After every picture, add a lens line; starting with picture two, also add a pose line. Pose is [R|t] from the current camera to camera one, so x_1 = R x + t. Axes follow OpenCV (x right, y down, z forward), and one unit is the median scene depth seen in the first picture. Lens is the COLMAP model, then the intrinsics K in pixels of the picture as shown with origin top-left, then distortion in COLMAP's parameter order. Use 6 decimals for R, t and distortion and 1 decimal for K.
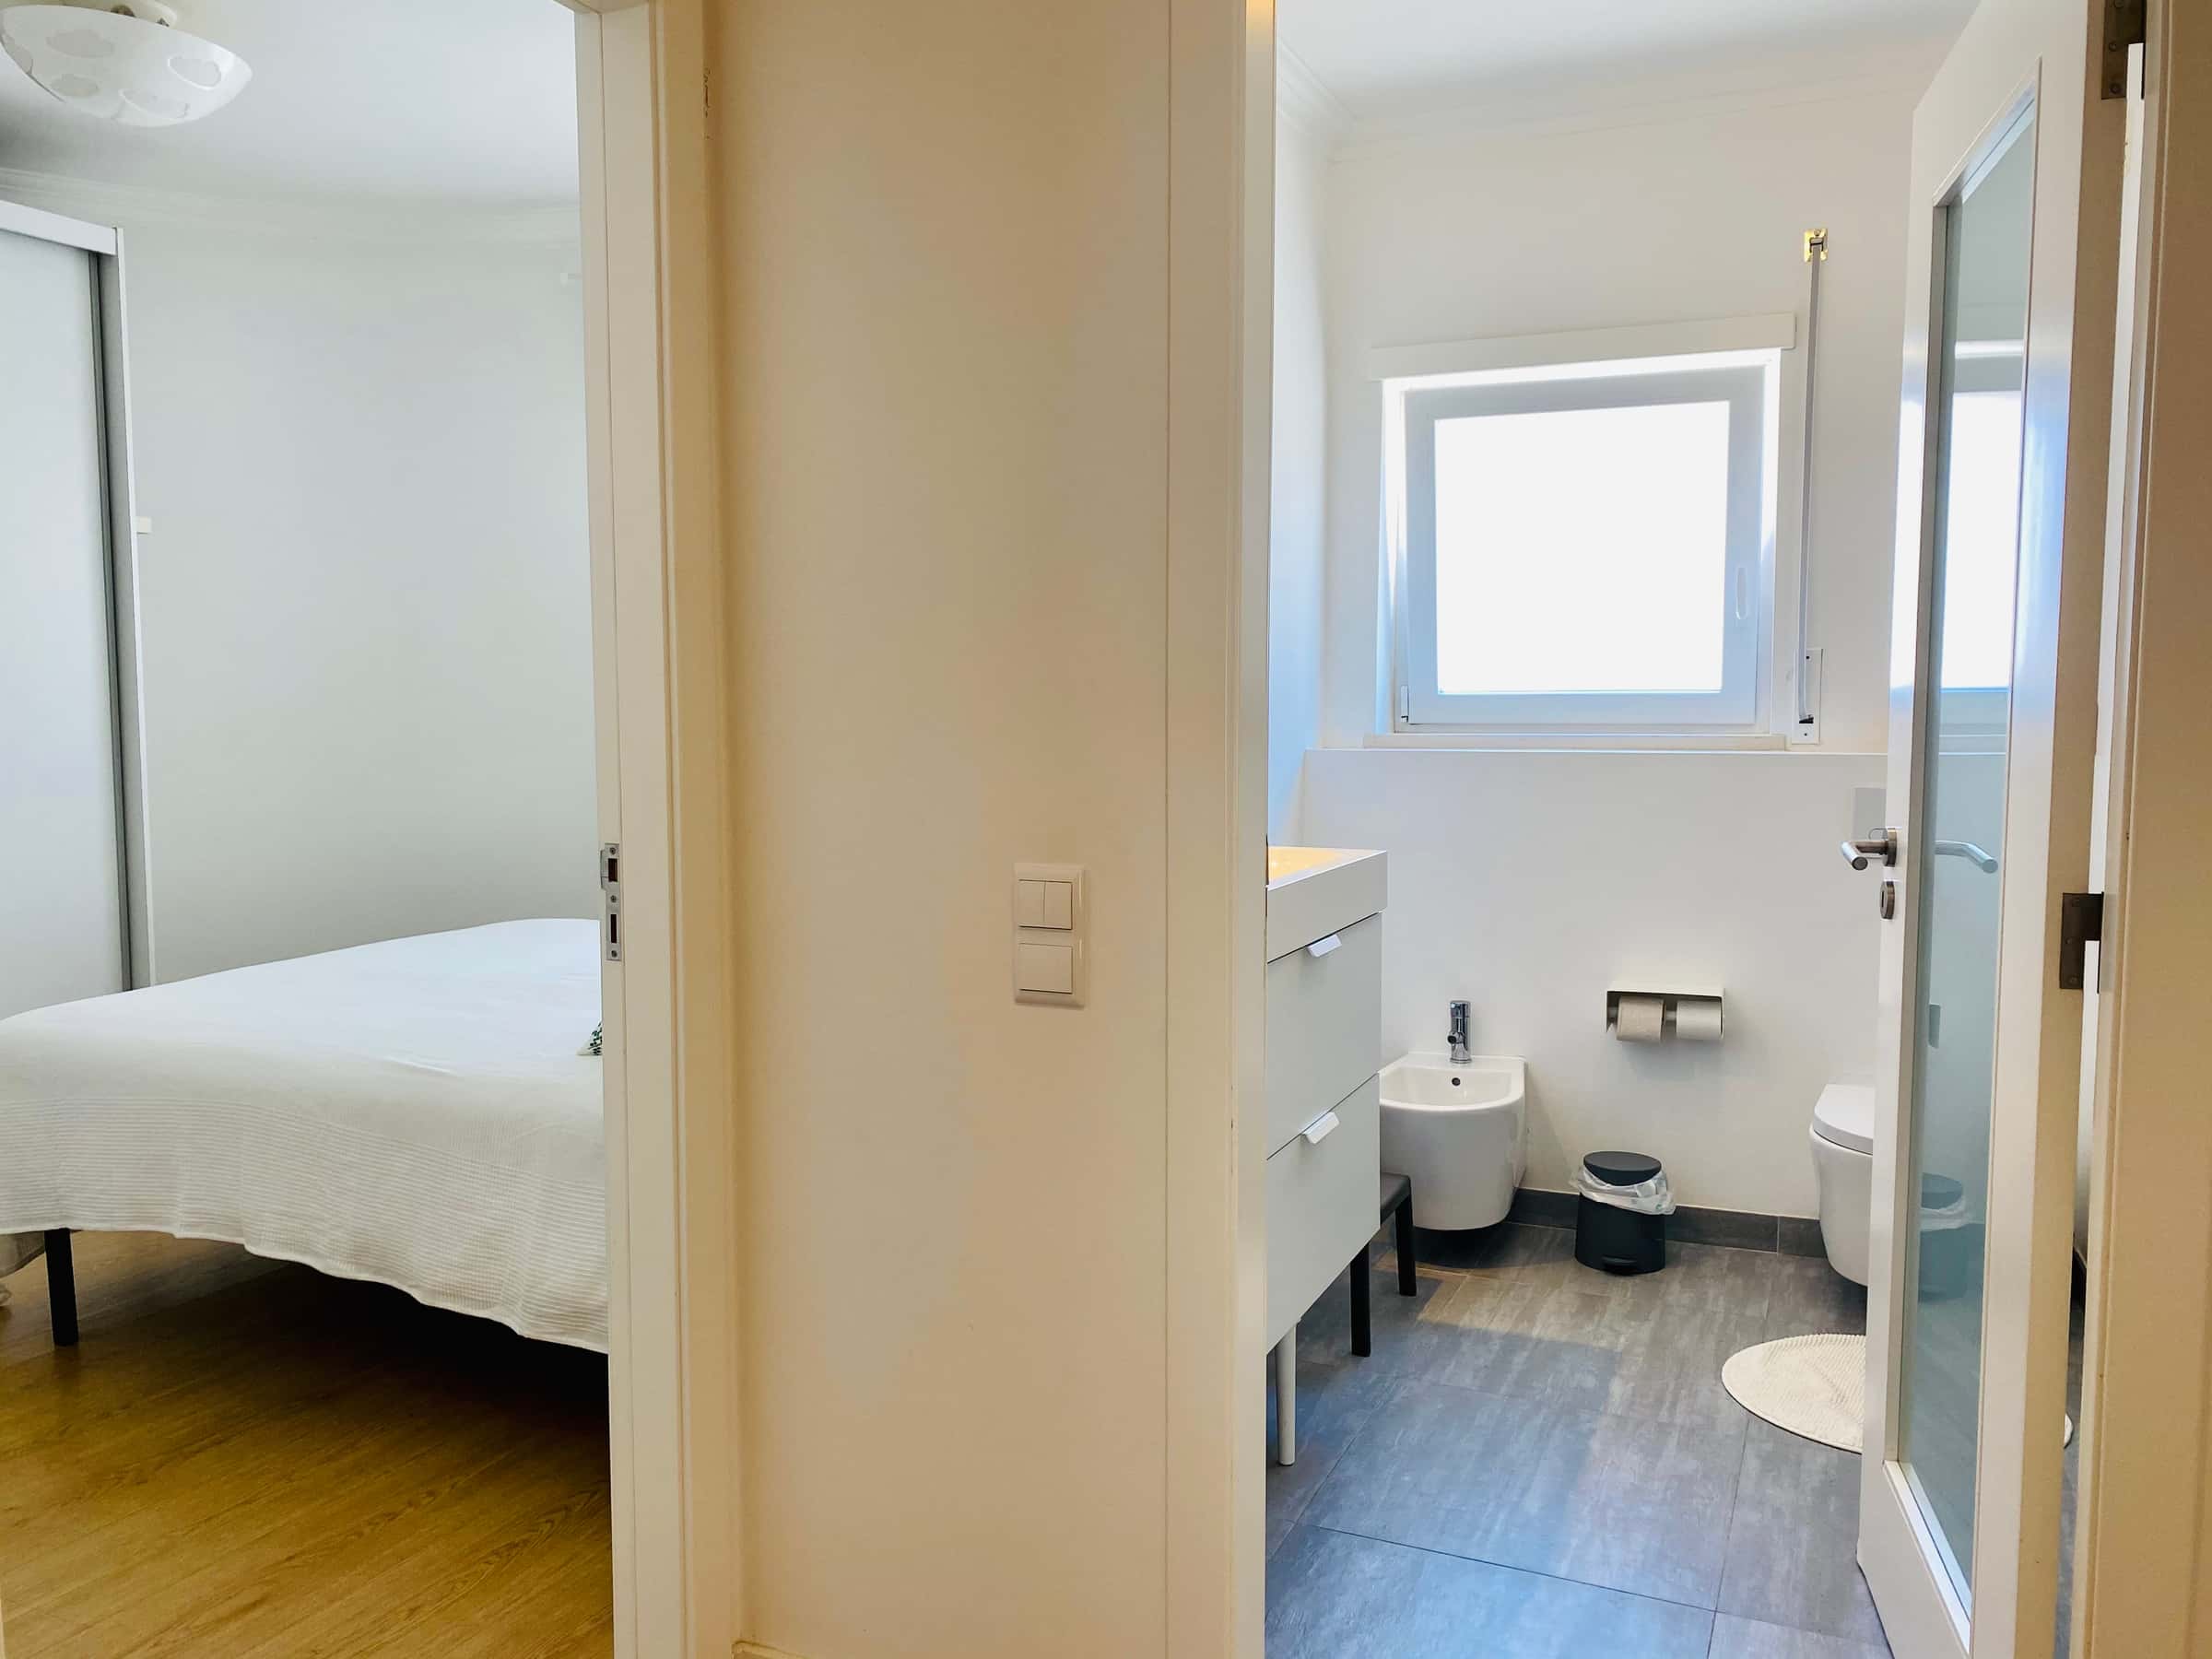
lens RADIAL K [[1686.8, 0, 1106.0], [0, 1686.8, 829.5], [0, 0, 1]] dist [0.000083, 0.000551]
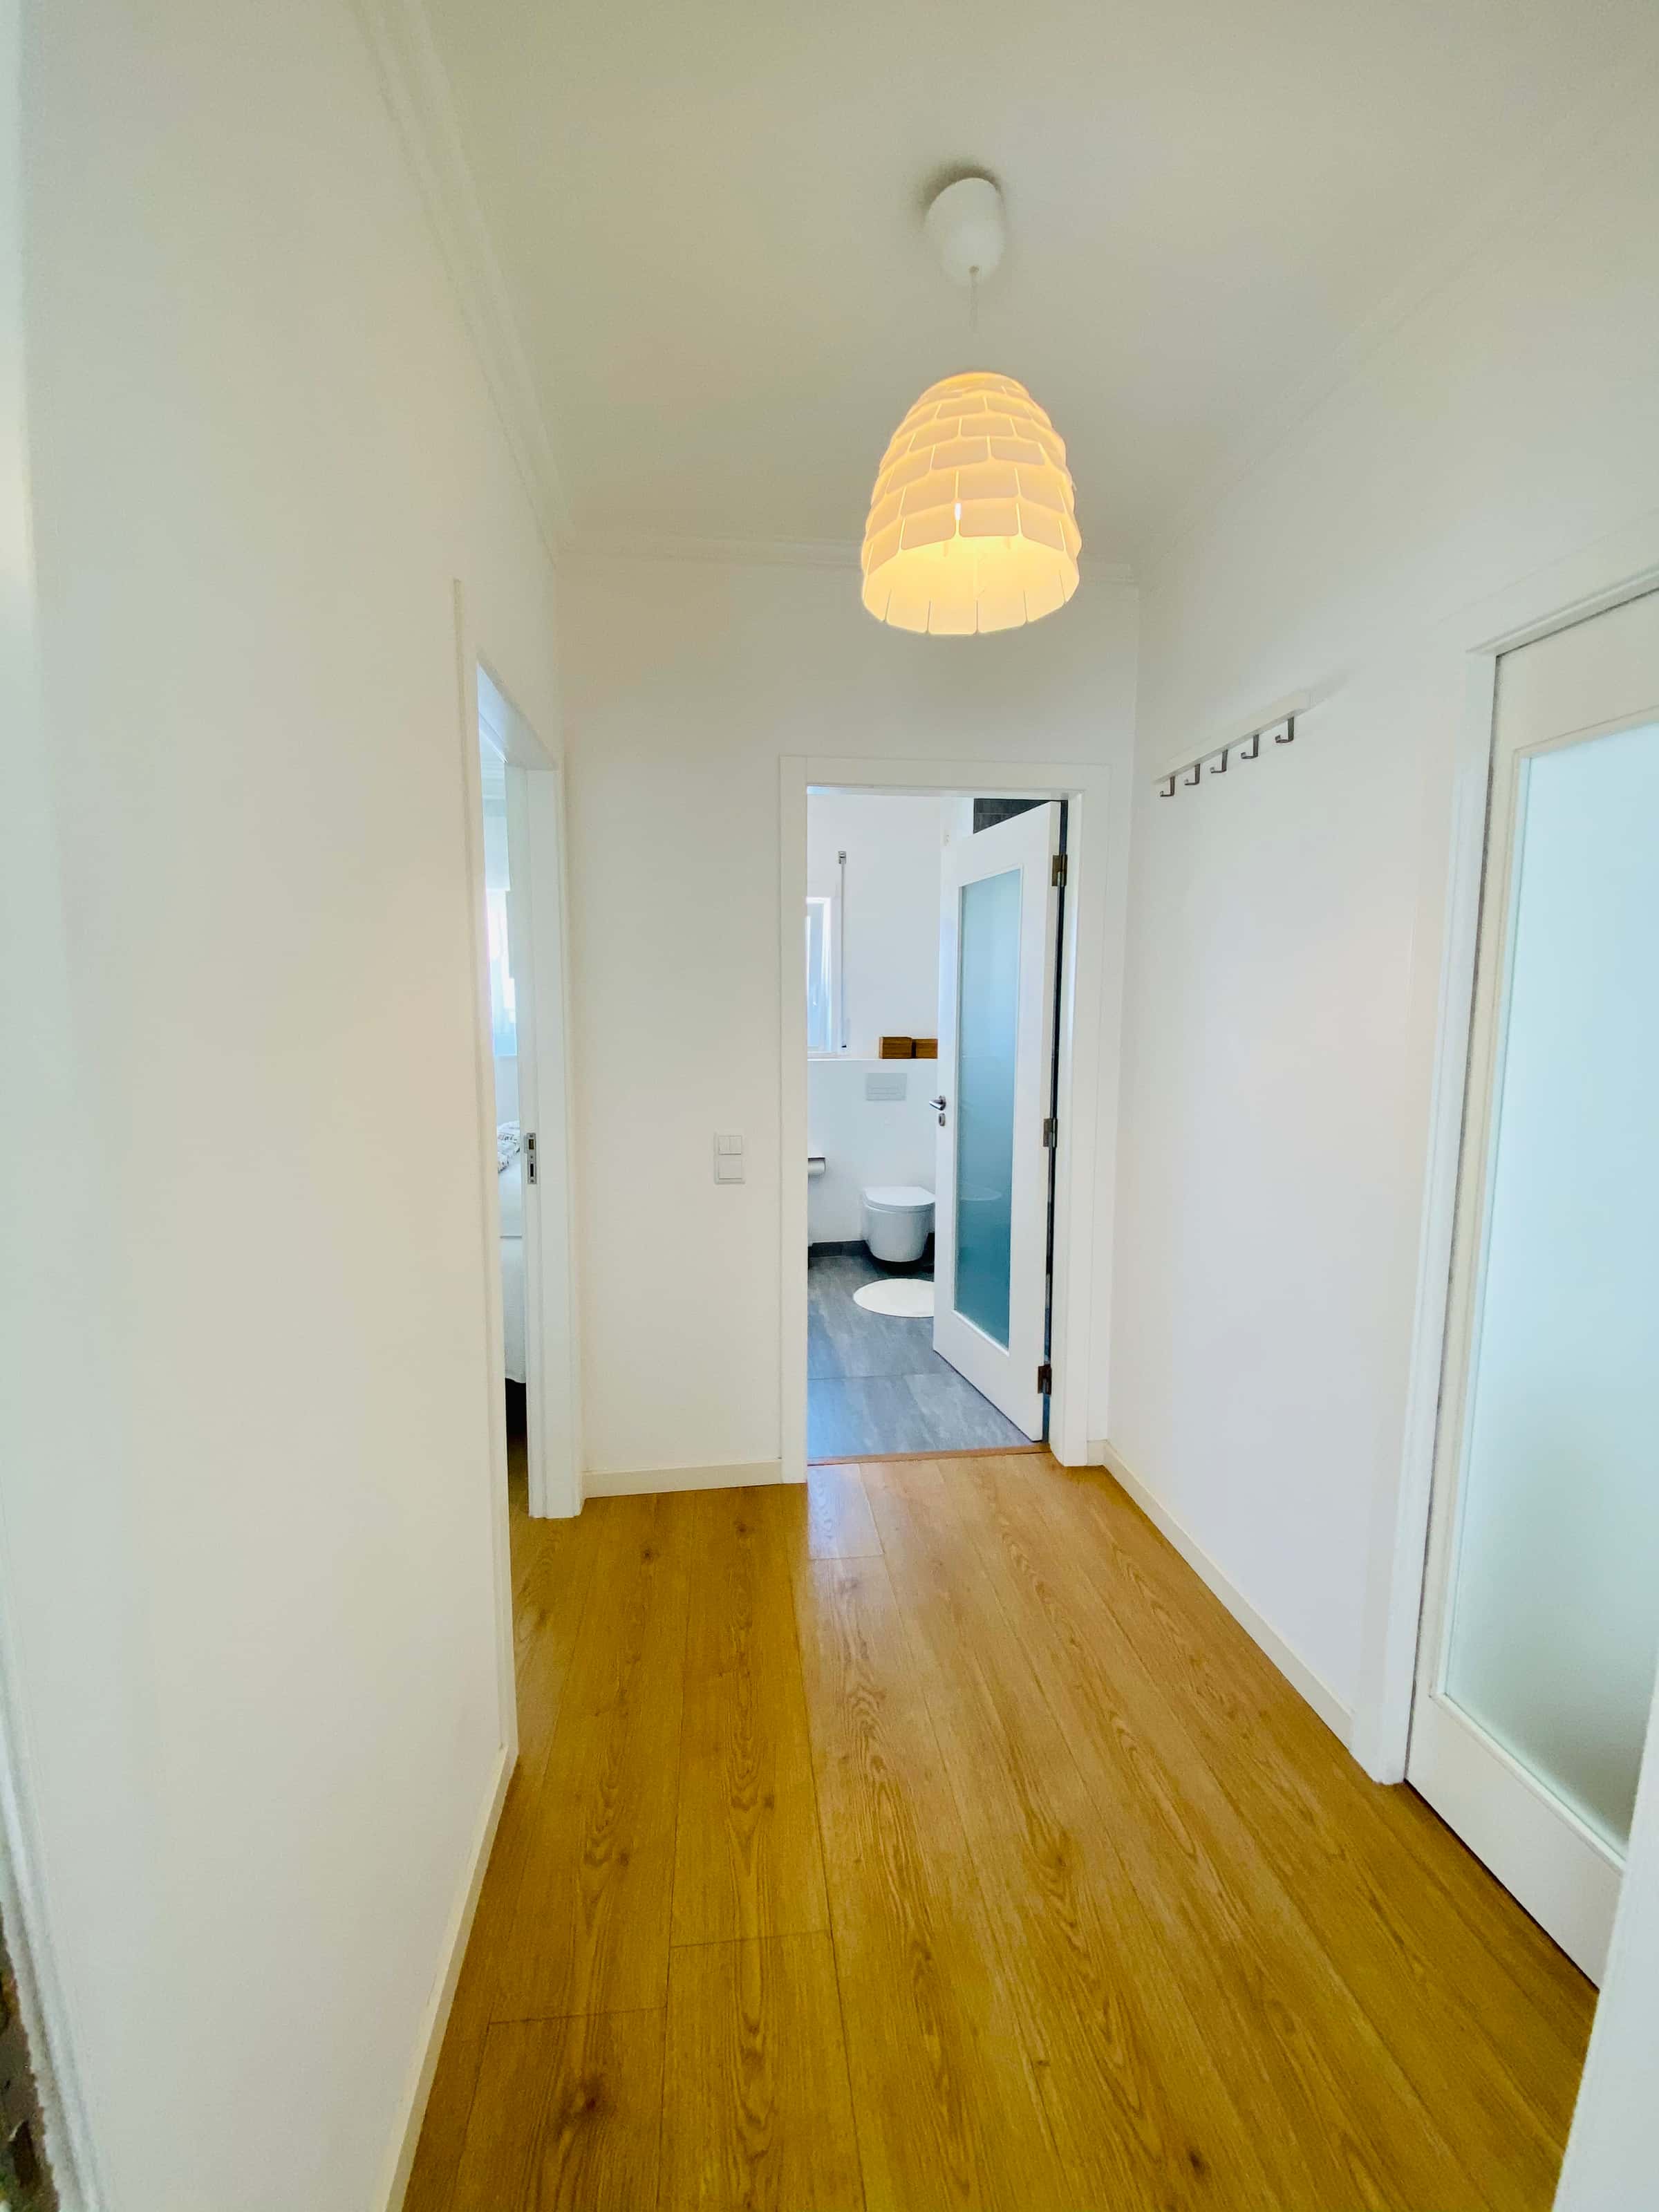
lens RADIAL K [[871.3, 0, 829.5], [0, 871.3, 1106.0], [0, 0, 1]] dist [-0.003638, -0.000324]
pose [[0.849305, -0.059333, 0.524557, -0.411870], [0.043495, 0.998150, 0.042480, -0.043245], [-0.526107, -0.013263, 0.850315, -0.139973]]
